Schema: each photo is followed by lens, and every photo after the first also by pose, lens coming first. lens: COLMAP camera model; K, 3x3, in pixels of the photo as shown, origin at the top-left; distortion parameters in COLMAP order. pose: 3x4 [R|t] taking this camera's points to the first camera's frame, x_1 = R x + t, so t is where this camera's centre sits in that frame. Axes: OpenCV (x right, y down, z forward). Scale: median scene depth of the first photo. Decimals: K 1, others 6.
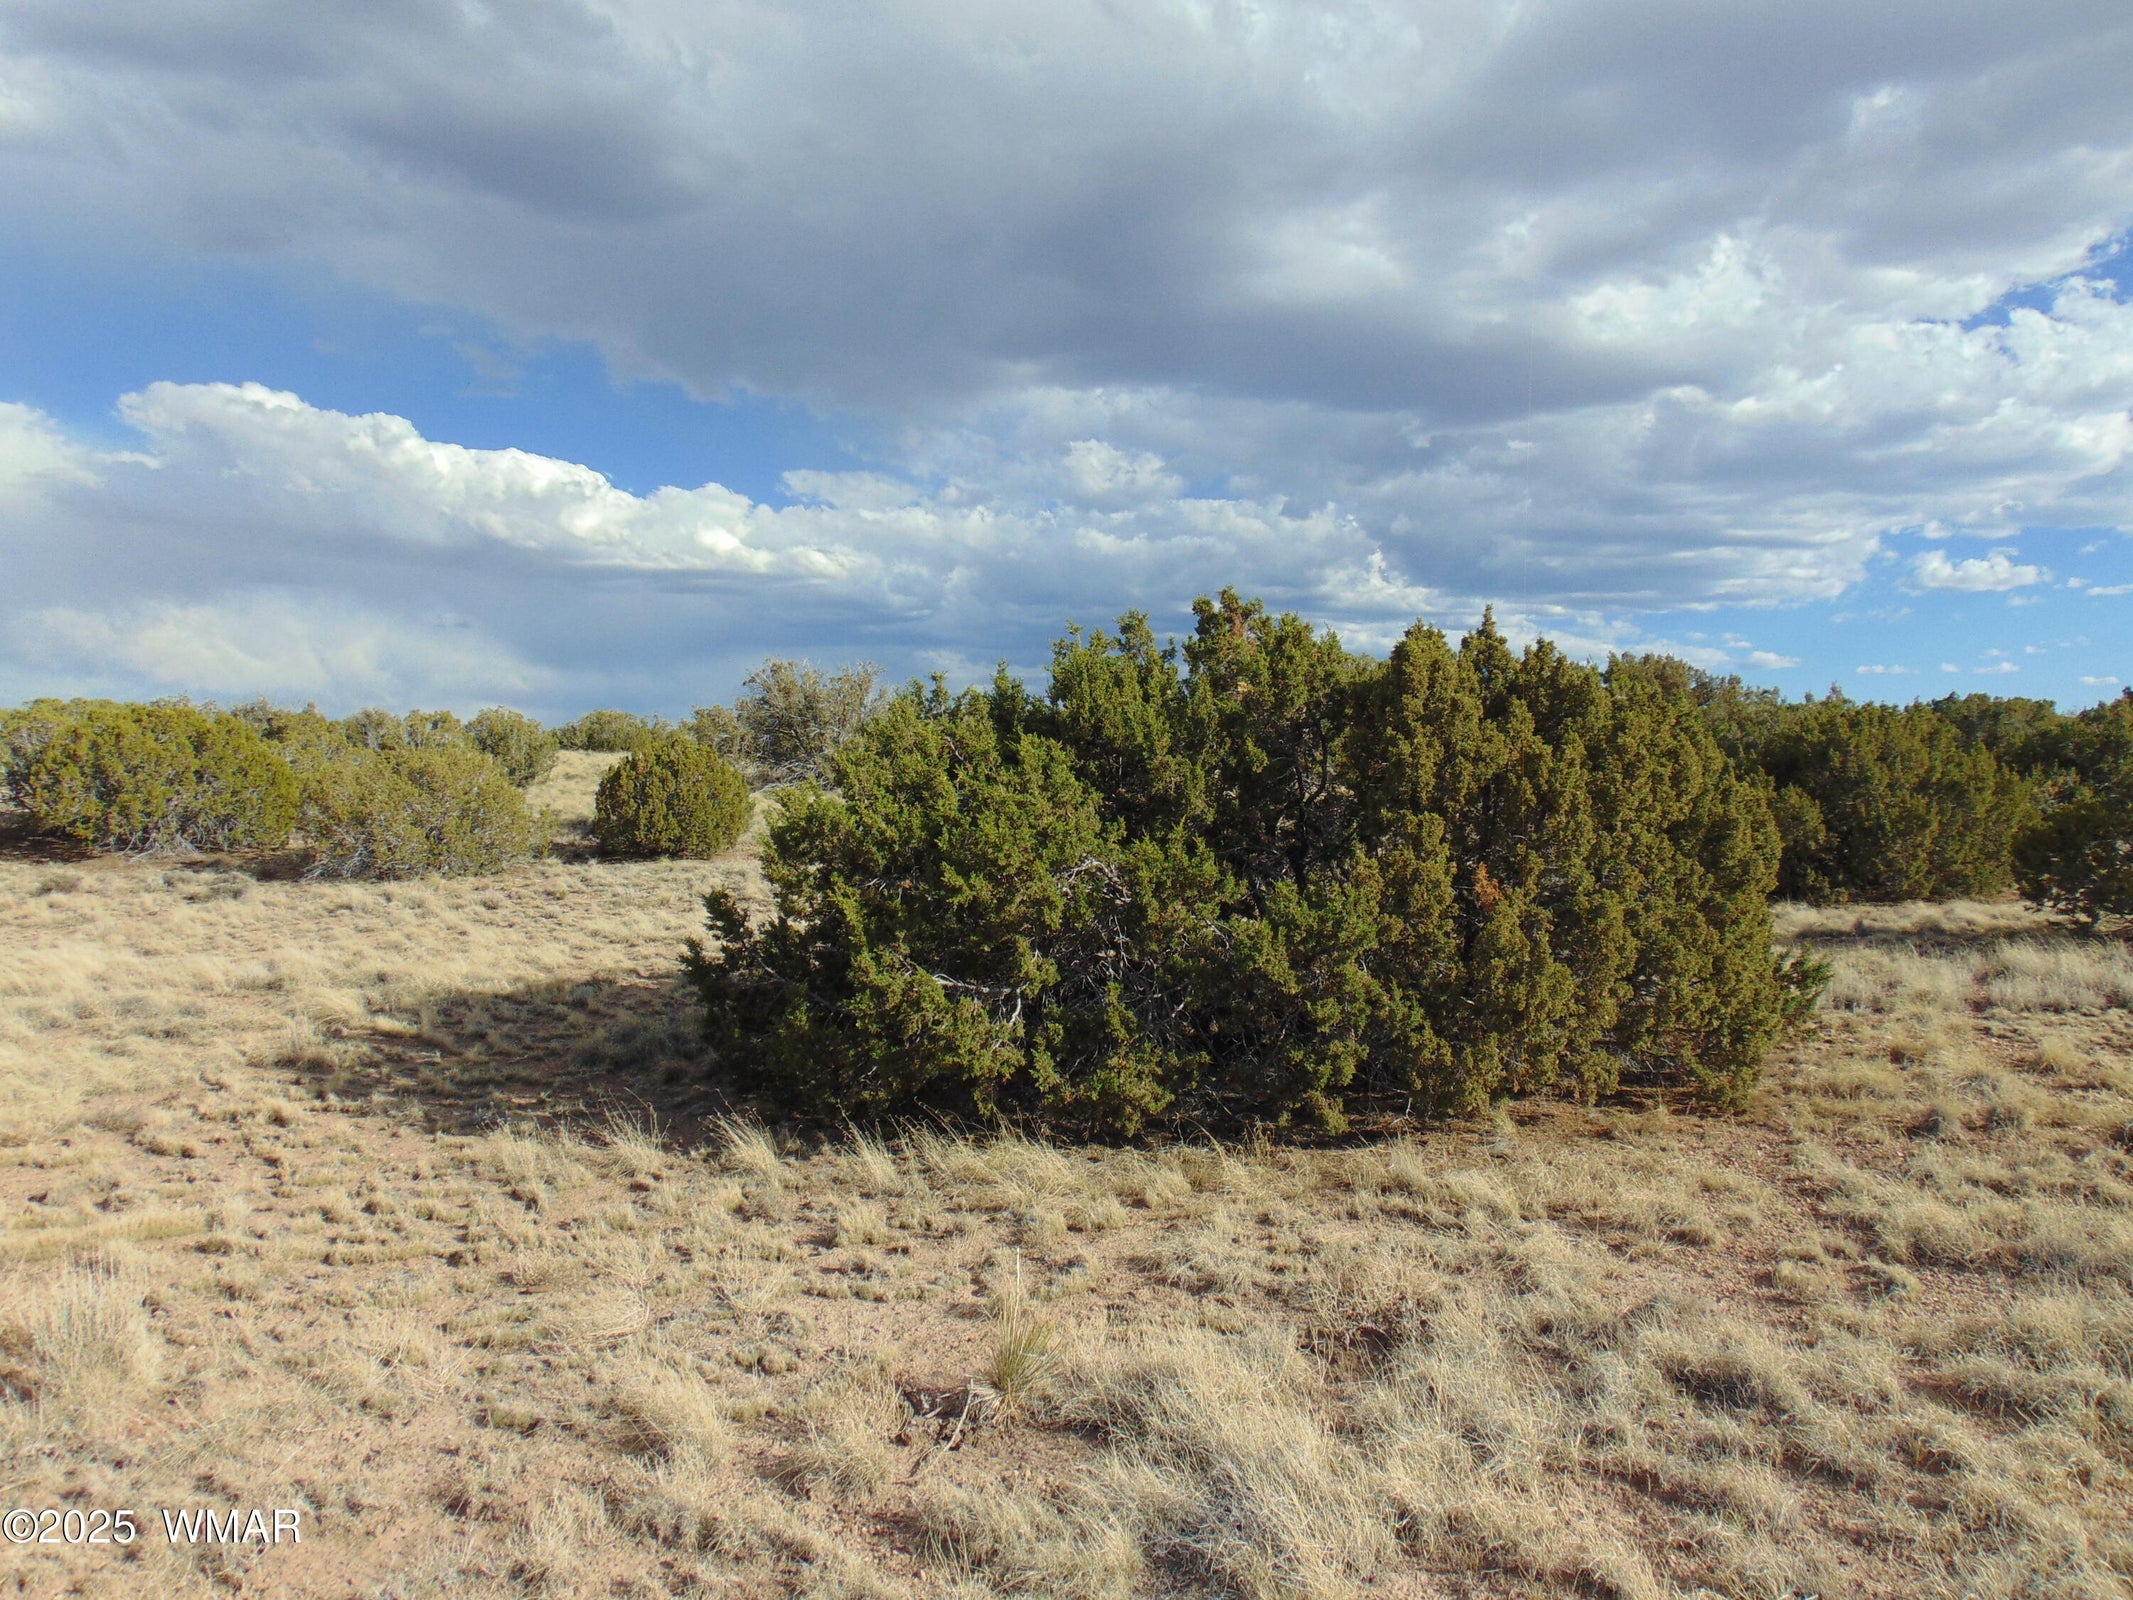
lens RADIAL K [[1607.4, 0, 1066.6], [0, 1607.4, 788.4], [0, 0, 1]] dist [-0.033509, 0.072673]
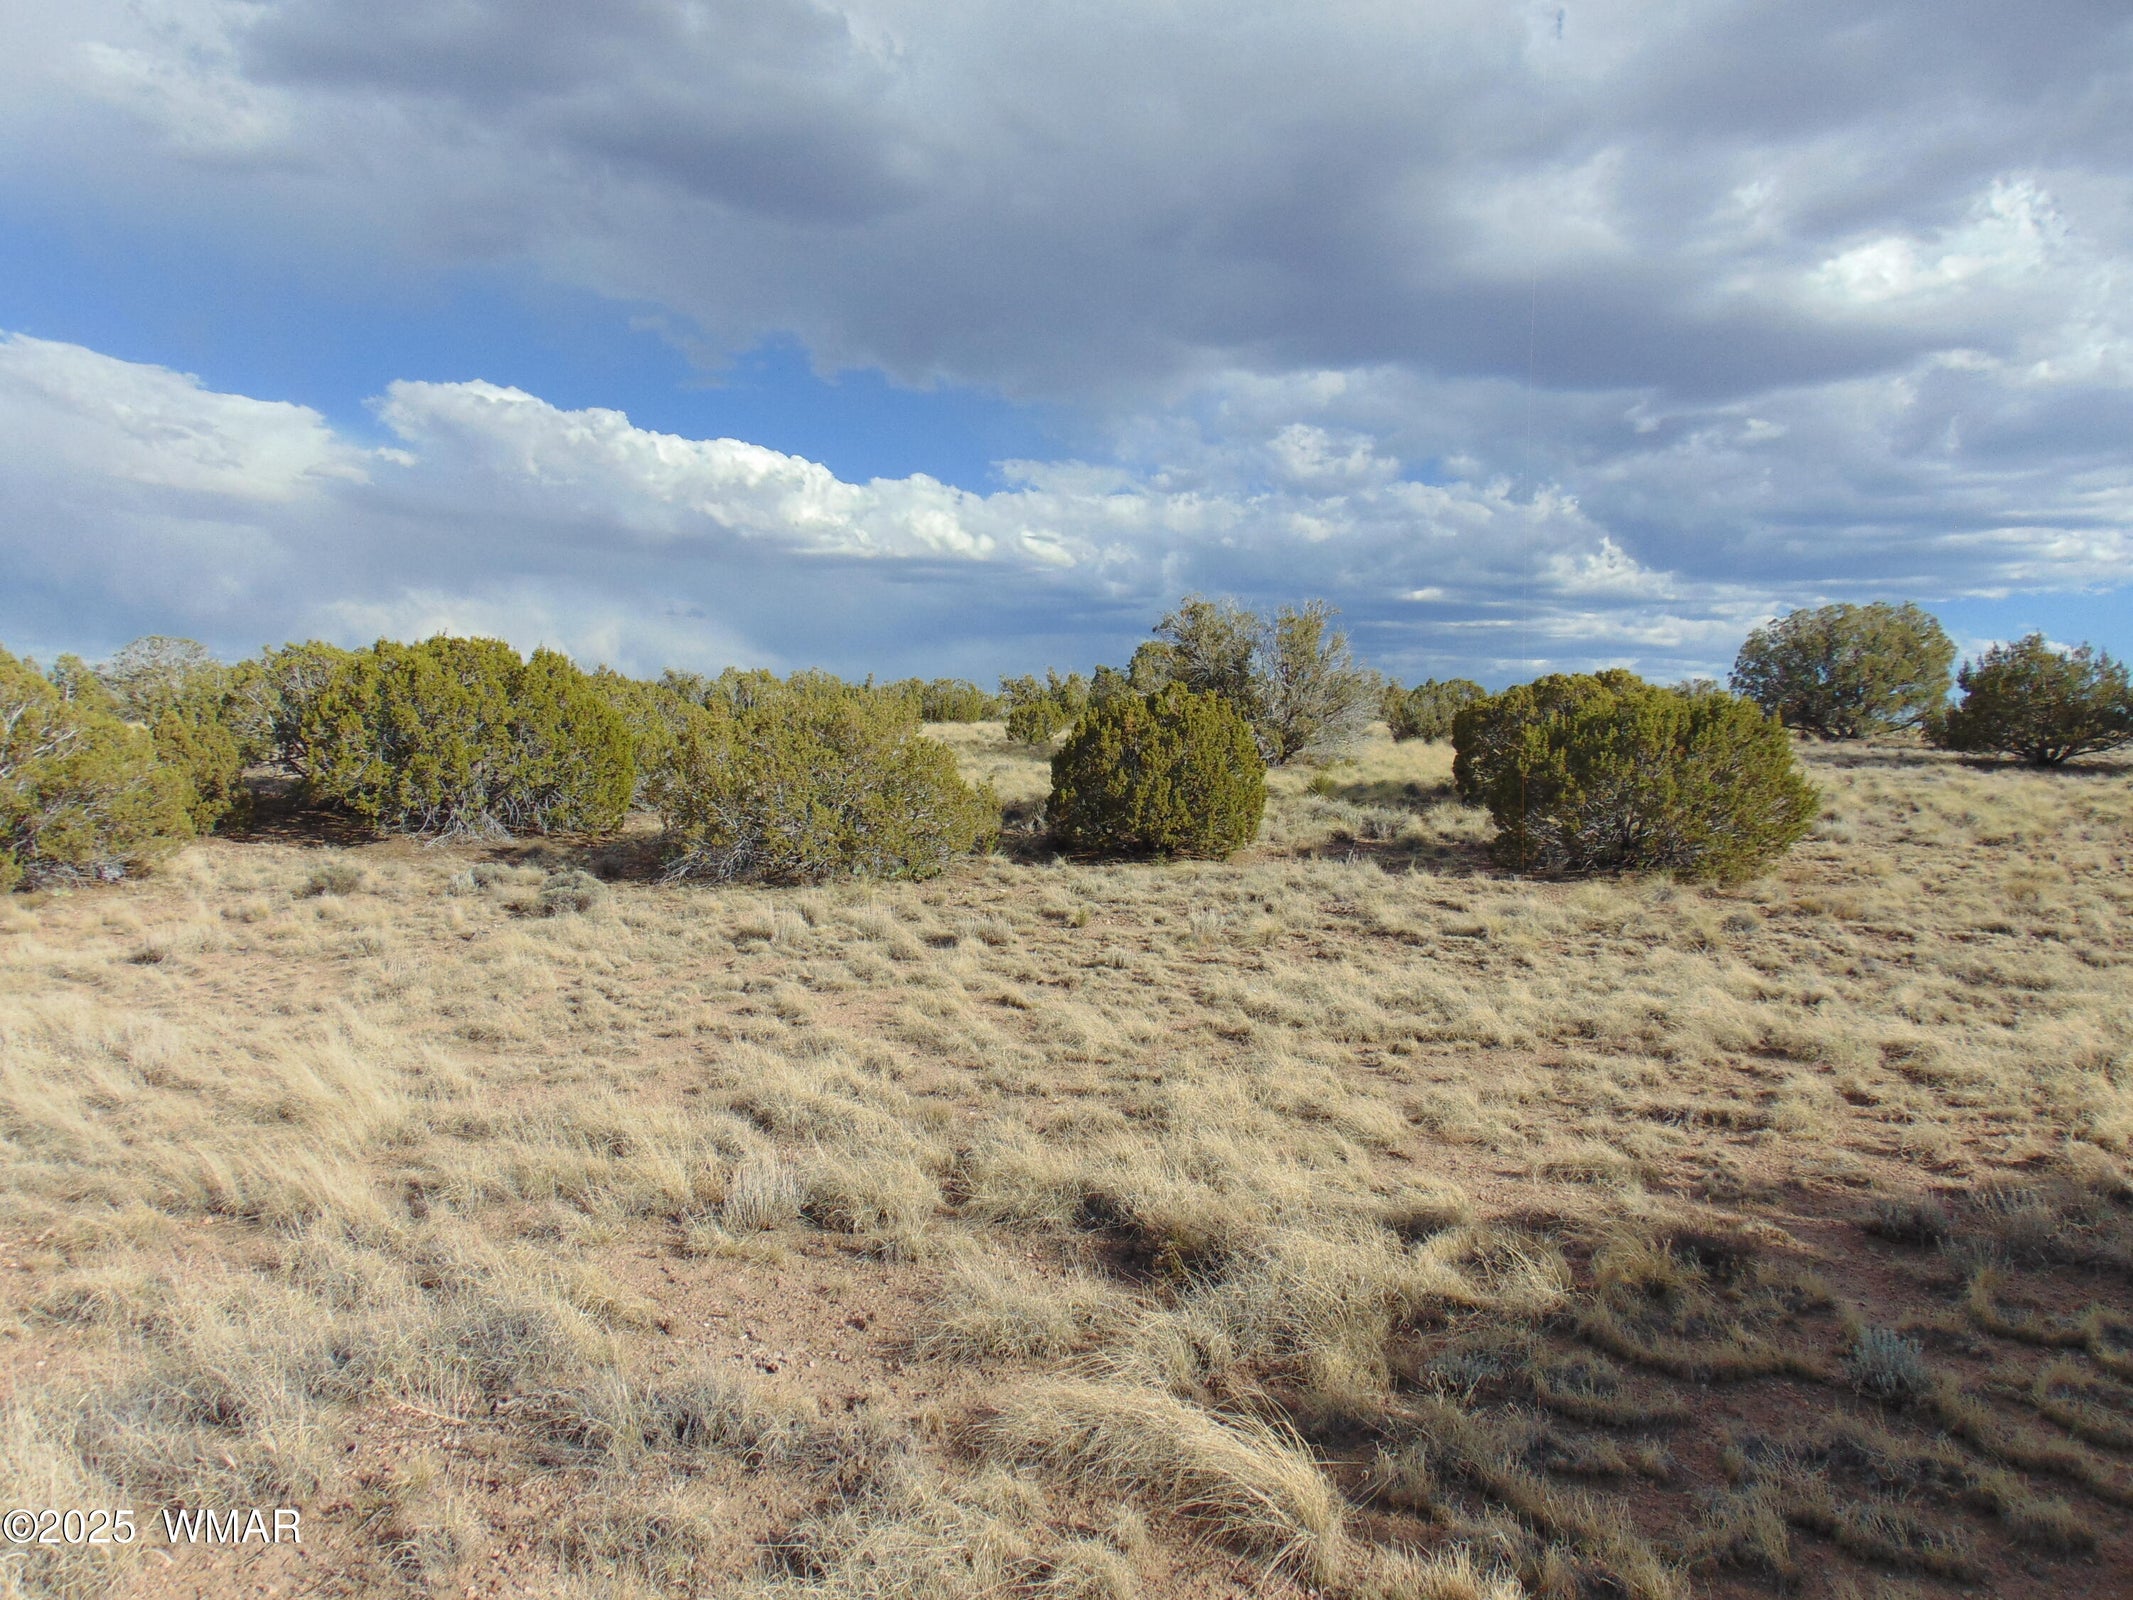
lens RADIAL K [[1607.4, 0, 1058.9], [0, 1607.4, 796.9], [0, 0, 1]] dist [-0.033509, 0.072673]
pose [[0.992009, 0.015441, -0.125215, -0.203520], [-0.013978, 0.999823, 0.012557, 0.009550], [0.125387, -0.010707, 0.992050, 0.307426]]
